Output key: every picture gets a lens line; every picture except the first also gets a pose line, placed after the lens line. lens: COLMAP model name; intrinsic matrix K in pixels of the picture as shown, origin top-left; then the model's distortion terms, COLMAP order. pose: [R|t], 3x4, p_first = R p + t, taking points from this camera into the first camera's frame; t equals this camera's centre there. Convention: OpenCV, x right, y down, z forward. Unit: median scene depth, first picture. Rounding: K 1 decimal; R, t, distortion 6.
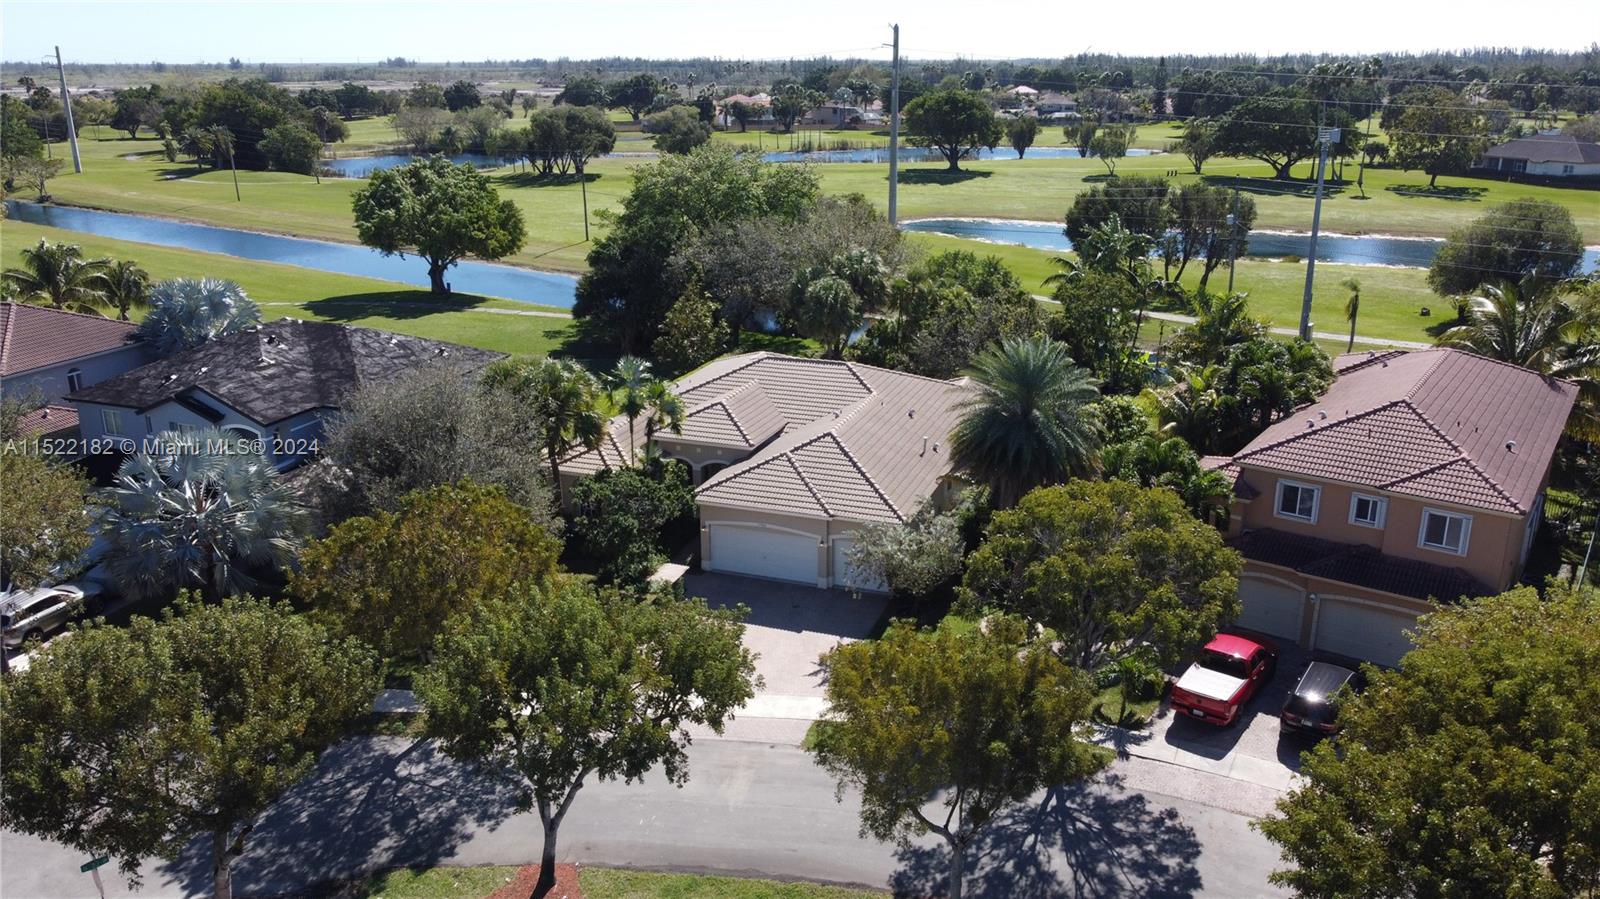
lens RADIAL K [[1224.8, 0, 792.7], [0, 1224.8, 446.6], [0, 0, 1]] dist [0.002404, -0.003219]
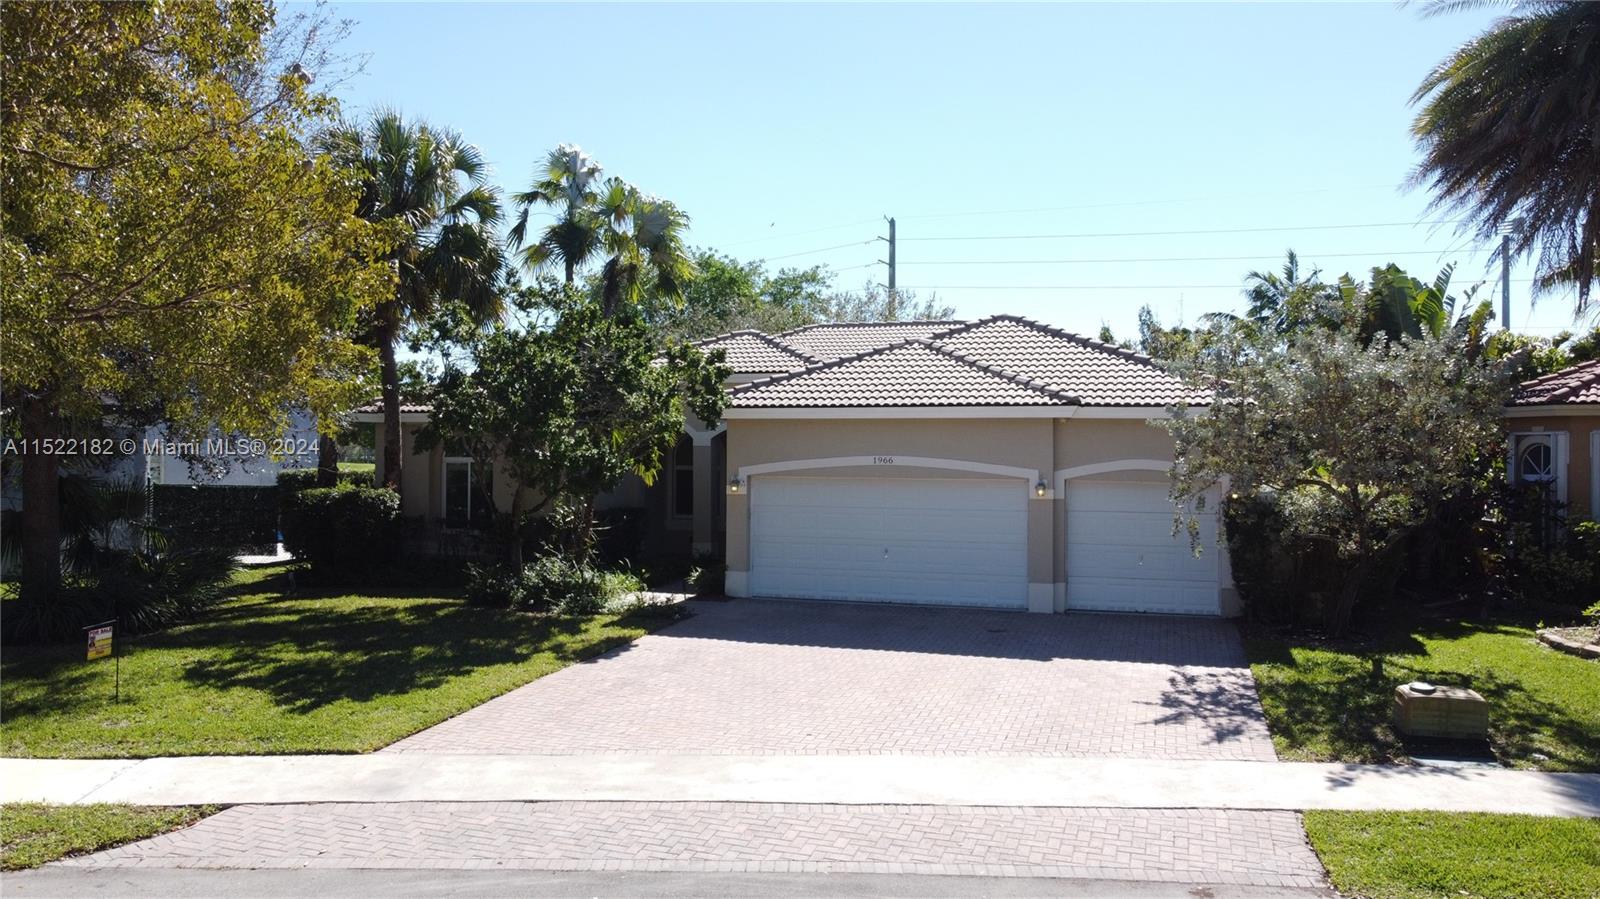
lens RADIAL K [[1224.8, 0, 806.6], [0, 1224.8, 447.6], [0, 0, 1]] dist [0.002404, -0.003219]
pose [[0.998013, 0.011368, 0.061981, -0.034750], [0.007496, 0.955191, -0.295894, 0.082726], [-0.062567, 0.295771, 0.953208, 0.280633]]
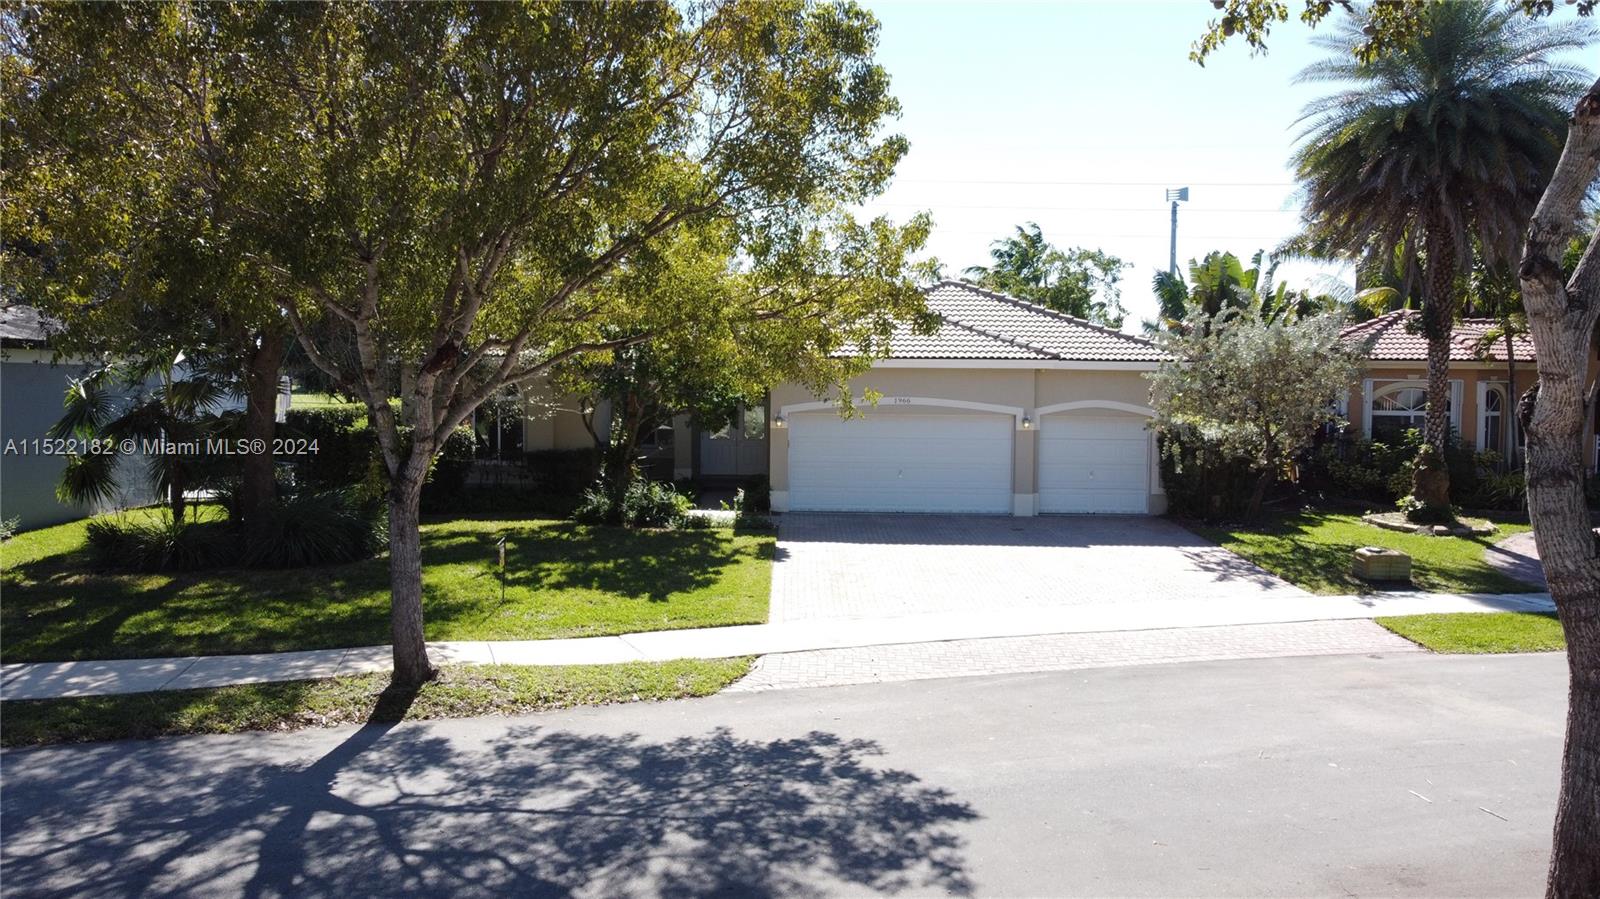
lens RADIAL K [[1224.8, 0, 793.3], [0, 1224.8, 452.8], [0, 0, 1]] dist [0.002404, -0.003219]
pose [[0.944580, -0.008894, 0.328162, -0.109191], [0.084663, 0.972418, -0.217338, 0.088878], [-0.317178, 0.233077, 0.919279, 0.249806]]
